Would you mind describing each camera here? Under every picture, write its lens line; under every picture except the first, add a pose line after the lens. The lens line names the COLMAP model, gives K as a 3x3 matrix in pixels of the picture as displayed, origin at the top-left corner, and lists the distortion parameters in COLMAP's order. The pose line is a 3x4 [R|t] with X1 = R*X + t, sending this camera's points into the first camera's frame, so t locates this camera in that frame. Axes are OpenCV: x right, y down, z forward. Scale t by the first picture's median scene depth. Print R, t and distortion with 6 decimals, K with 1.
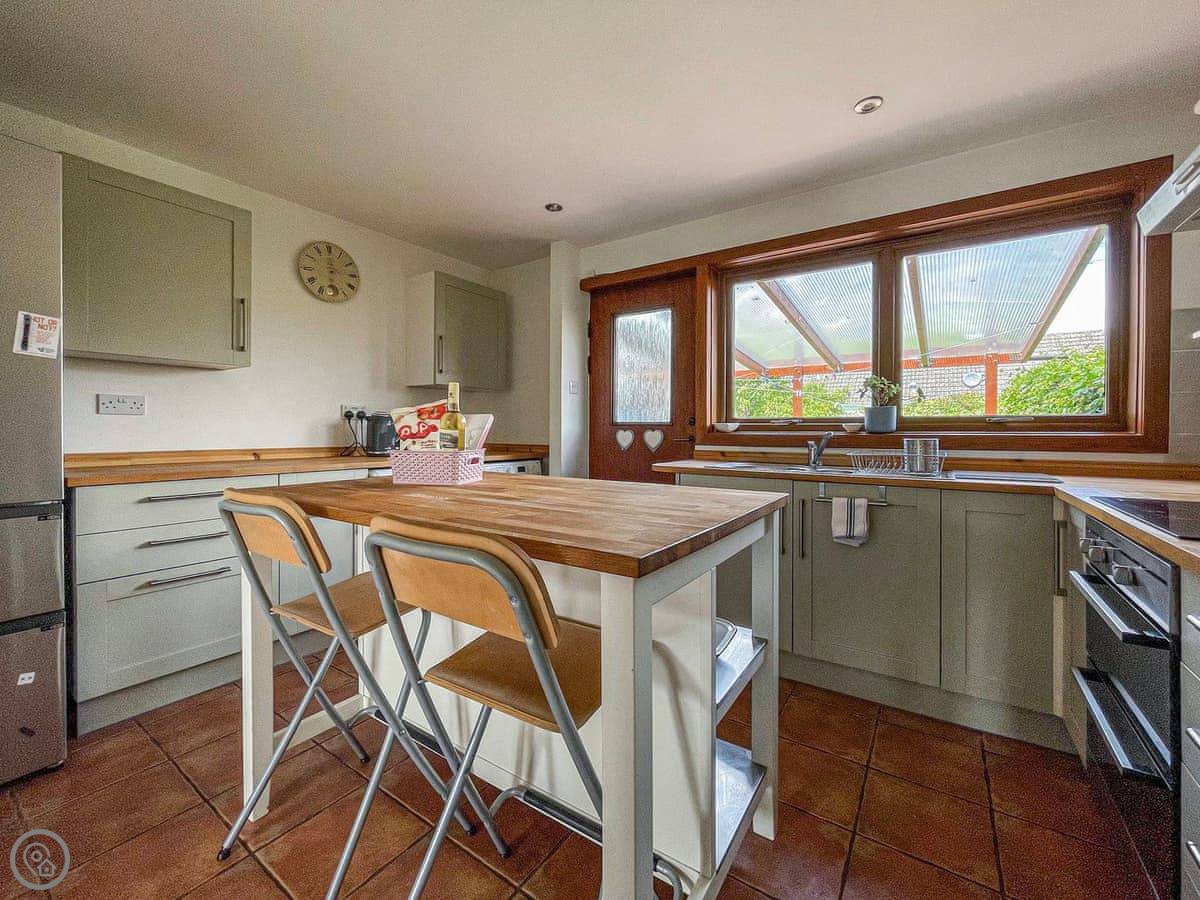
lens RADIAL K [[492.2, 0, 598.4], [0, 492.2, 437.8], [0, 0, 1]] dist [-0.010422, 0.000587]
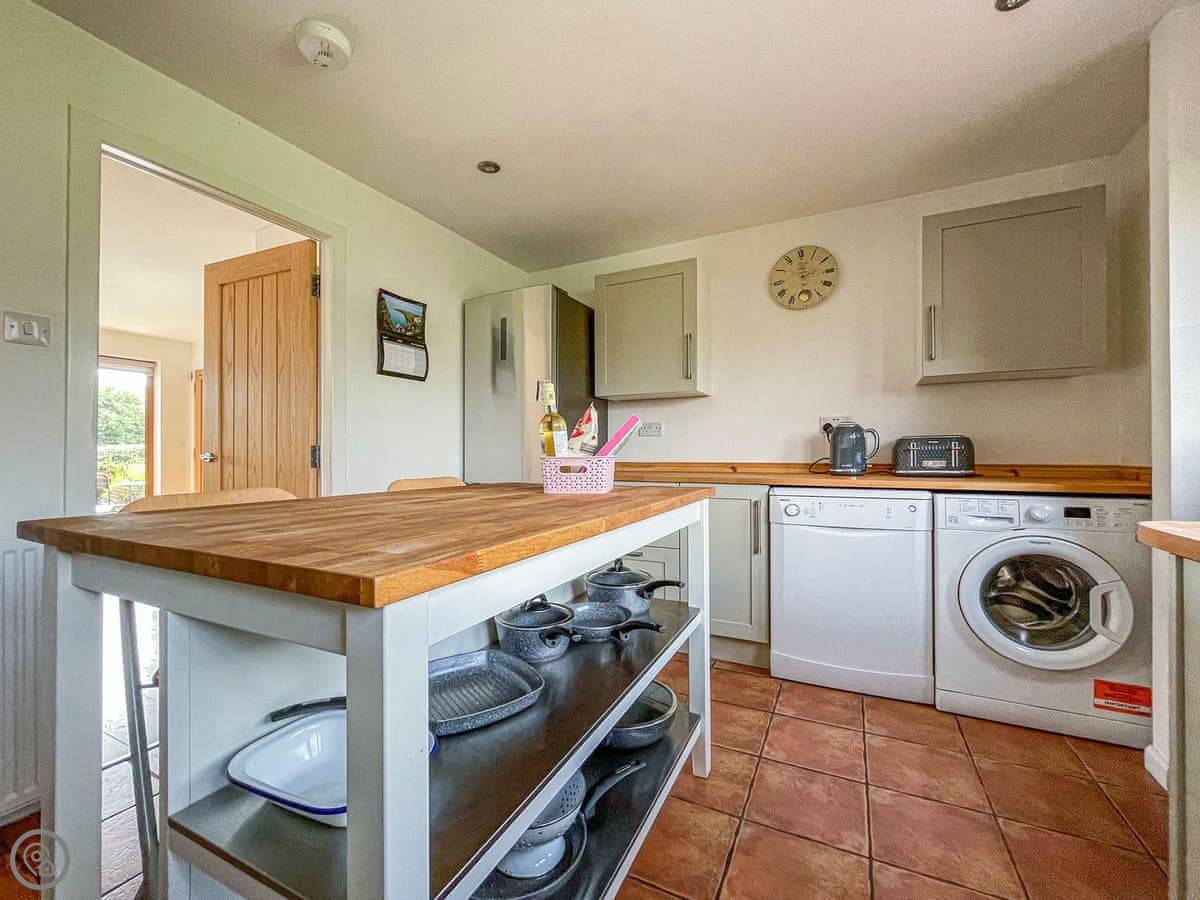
lens RADIAL K [[492.2, 0, 611.0], [0, 492.2, 459.0], [0, 0, 1]] dist [-0.010422, 0.000587]
pose [[0.150171, 0.003487, -0.988654, 0.333897], [-0.011995, 0.999927, 0.001705, 0.014158], [0.988587, 0.011603, 0.150202, 0.500612]]
